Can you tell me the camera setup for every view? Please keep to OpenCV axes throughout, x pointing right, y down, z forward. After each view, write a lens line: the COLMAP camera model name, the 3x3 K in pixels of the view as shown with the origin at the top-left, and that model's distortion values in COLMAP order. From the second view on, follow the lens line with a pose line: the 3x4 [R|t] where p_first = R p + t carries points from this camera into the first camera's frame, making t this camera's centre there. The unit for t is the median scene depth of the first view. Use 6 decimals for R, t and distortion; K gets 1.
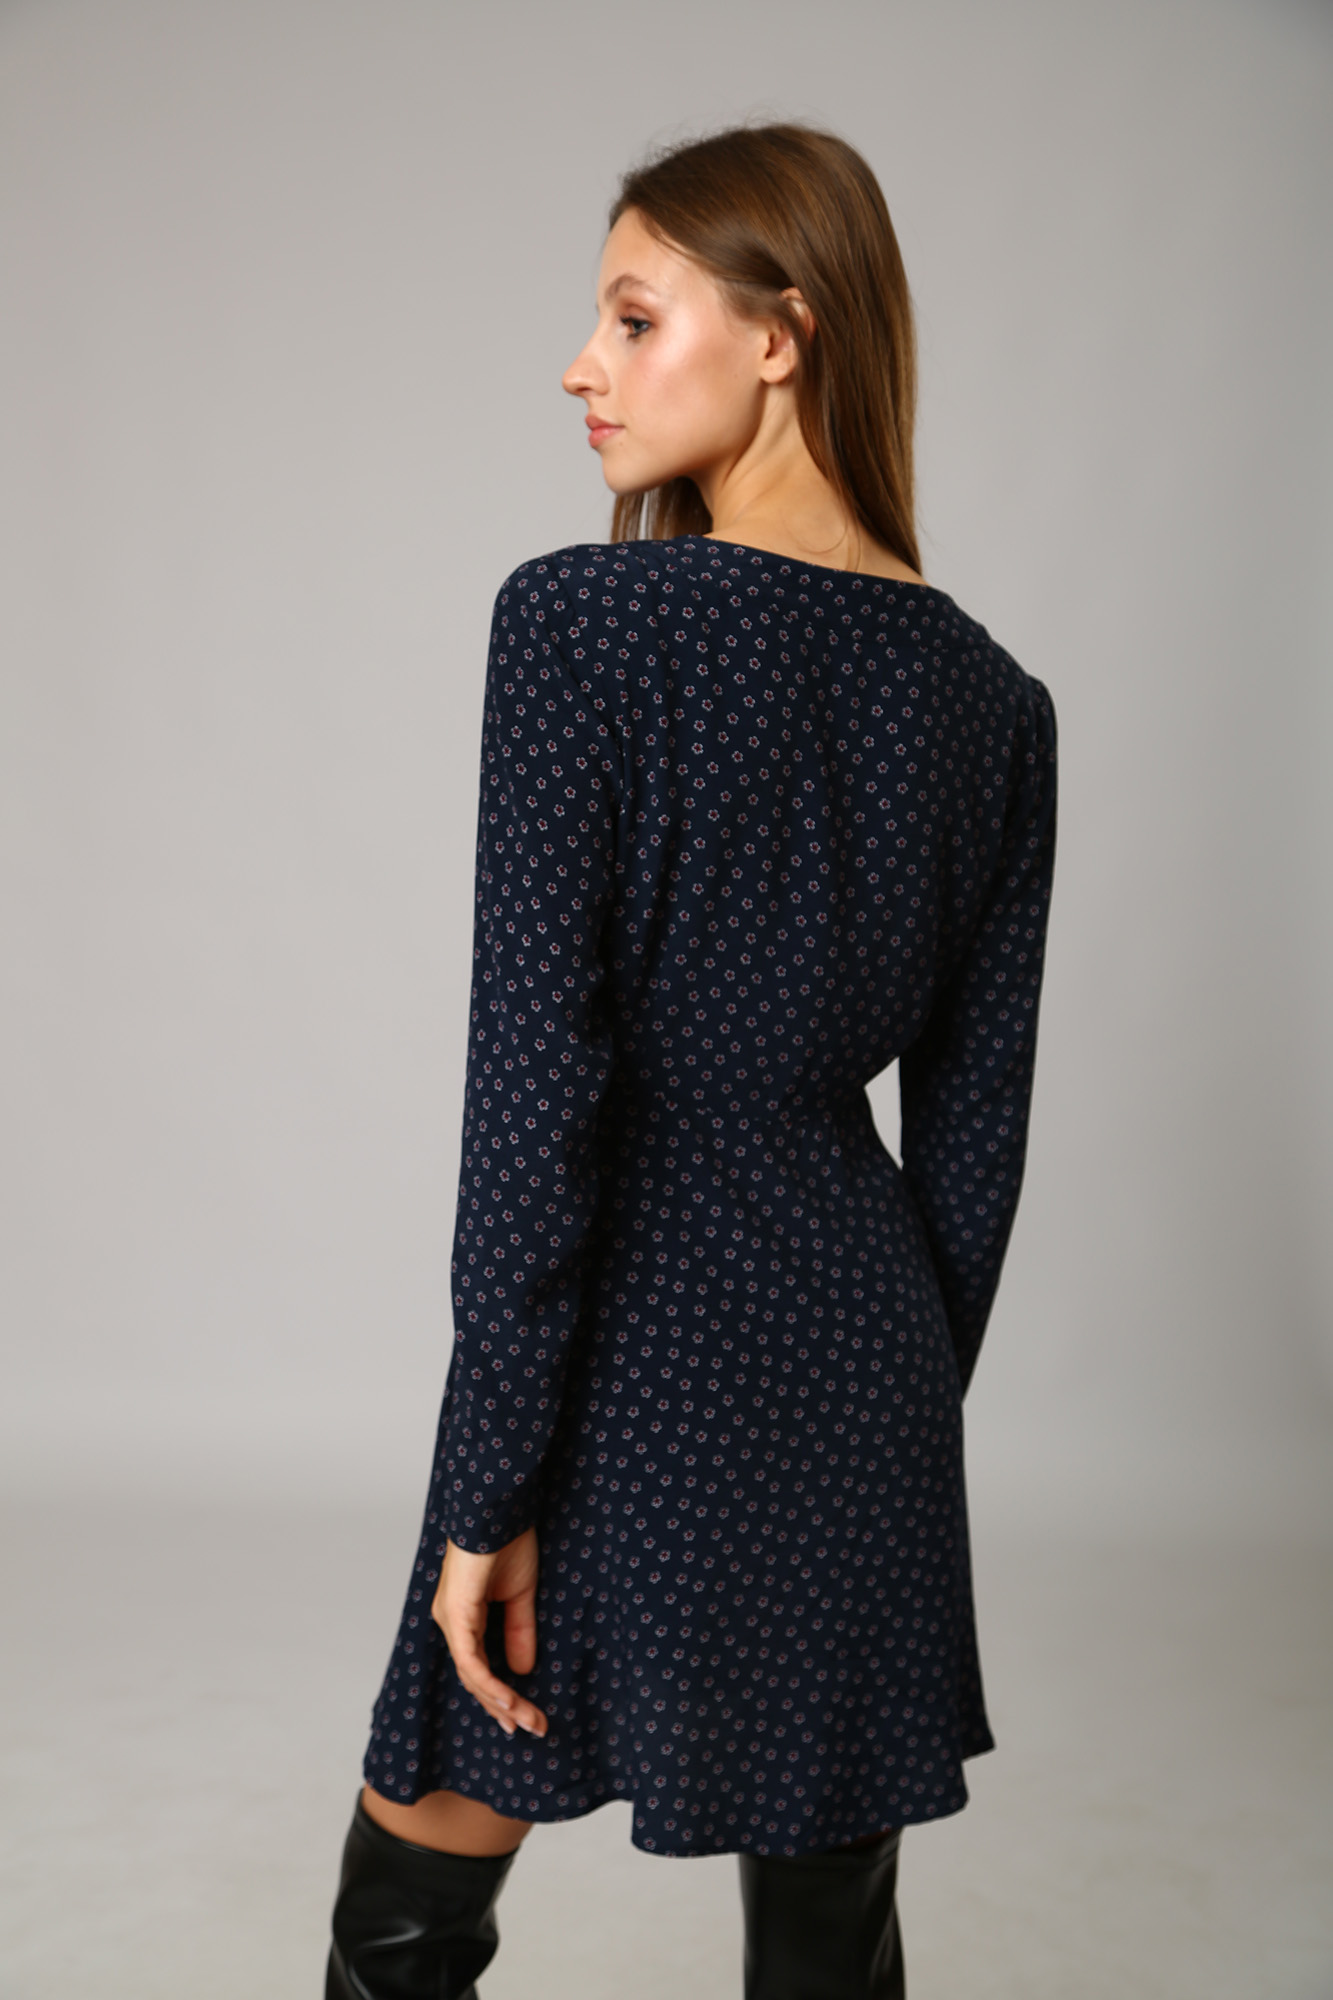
lens RADIAL K [[3469.0, 0, 666.5], [0, 3469.0, 1000.0], [0, 0, 1]] dist [-0.156630, 0.107295]
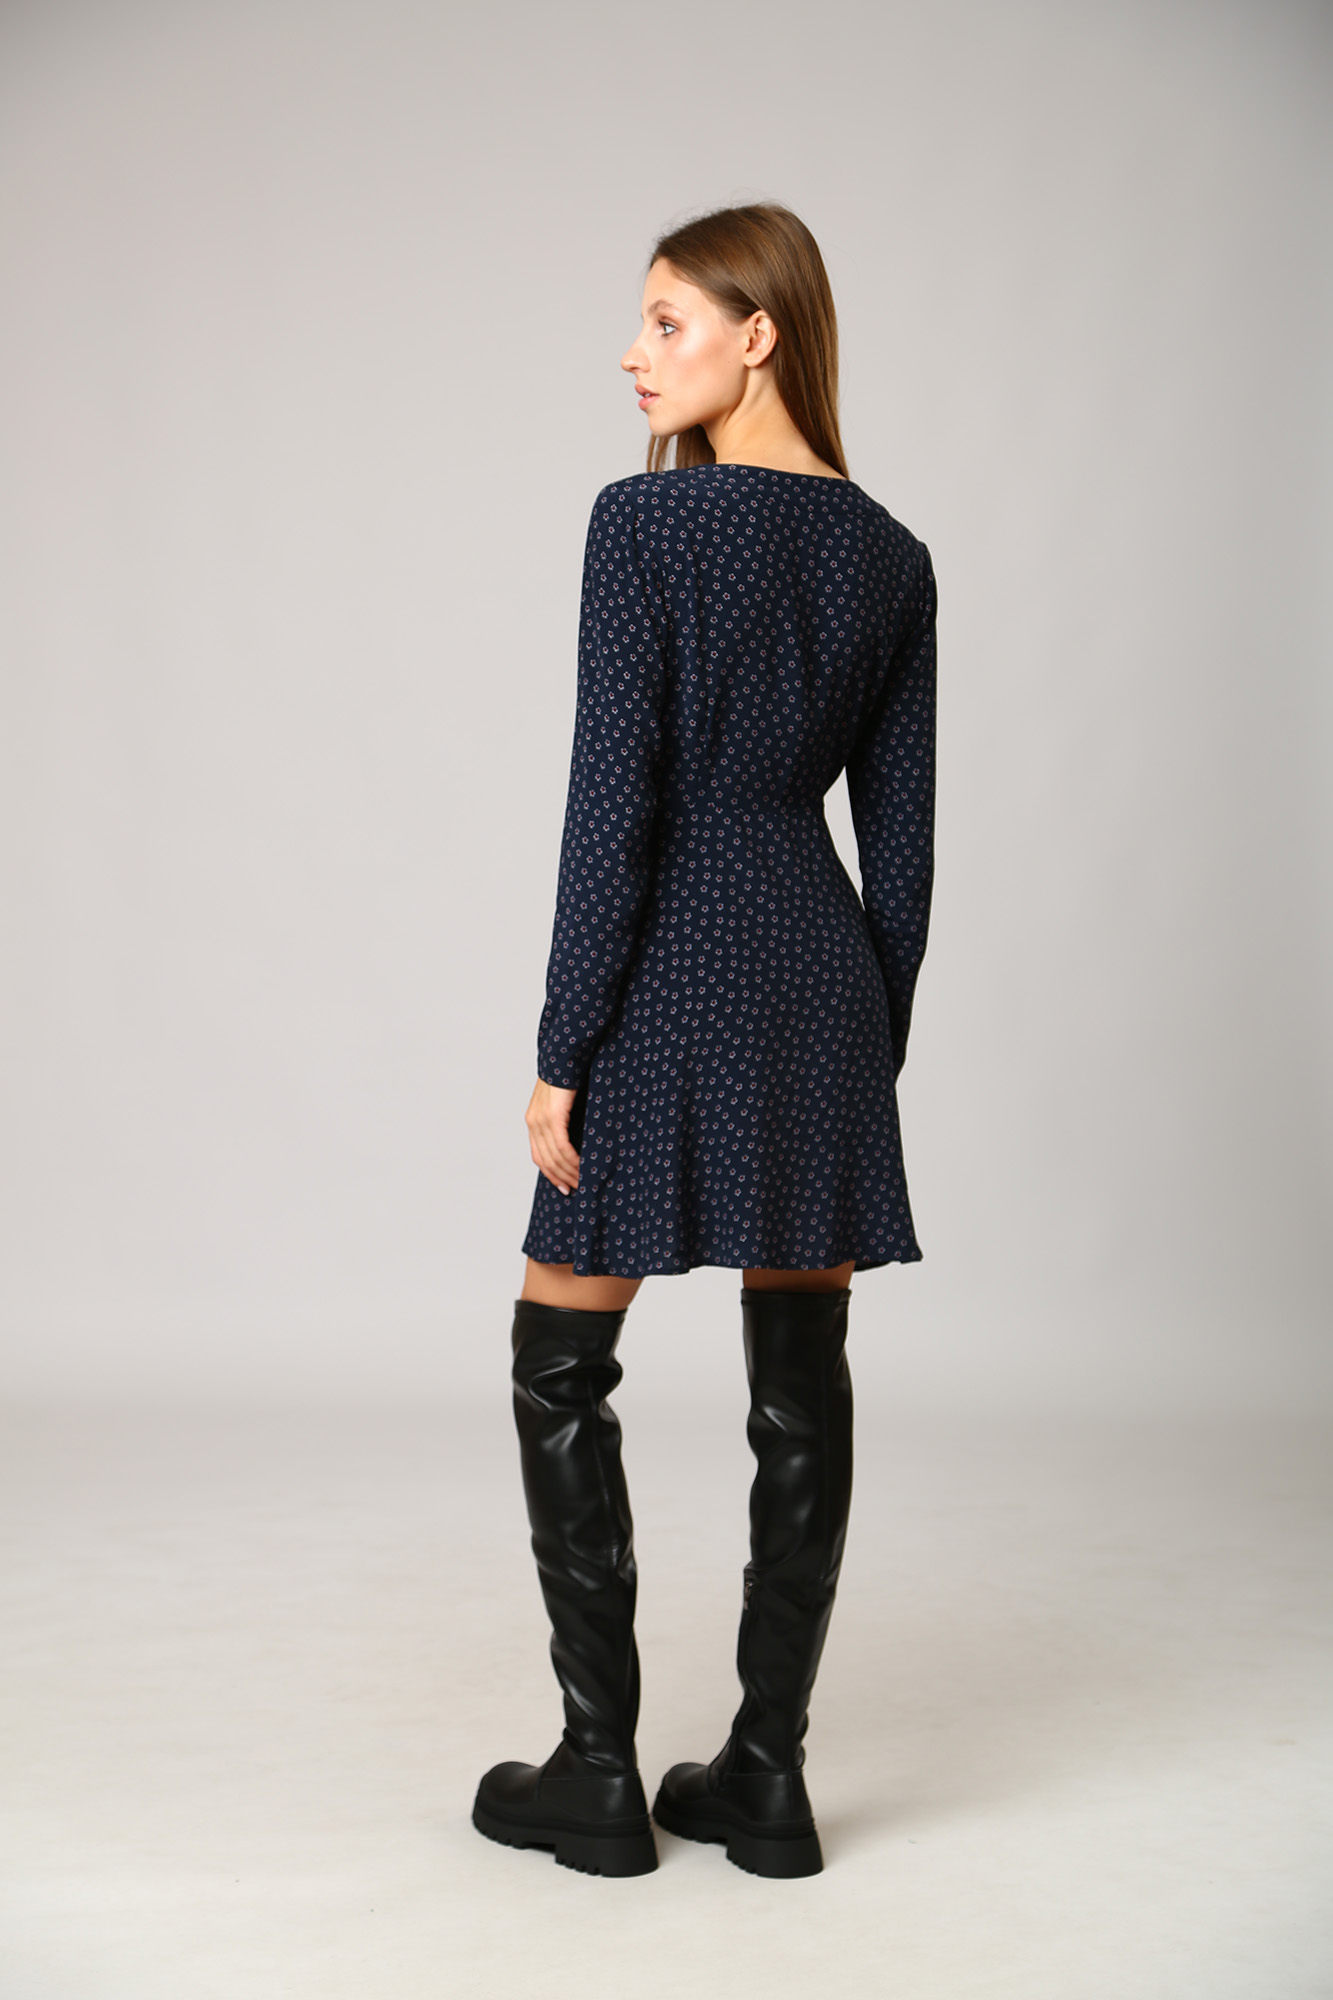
lens RADIAL K [[4086.6, 0, 666.5], [0, 4086.6, 1000.0], [0, 0, 1]] dist [-0.067140, 0.170338]
pose [[0.996154, -0.074978, 0.045337, -0.114740], [0.070589, 0.993283, 0.091684, -0.058665], [-0.051907, -0.088131, 0.994756, -0.905834]]
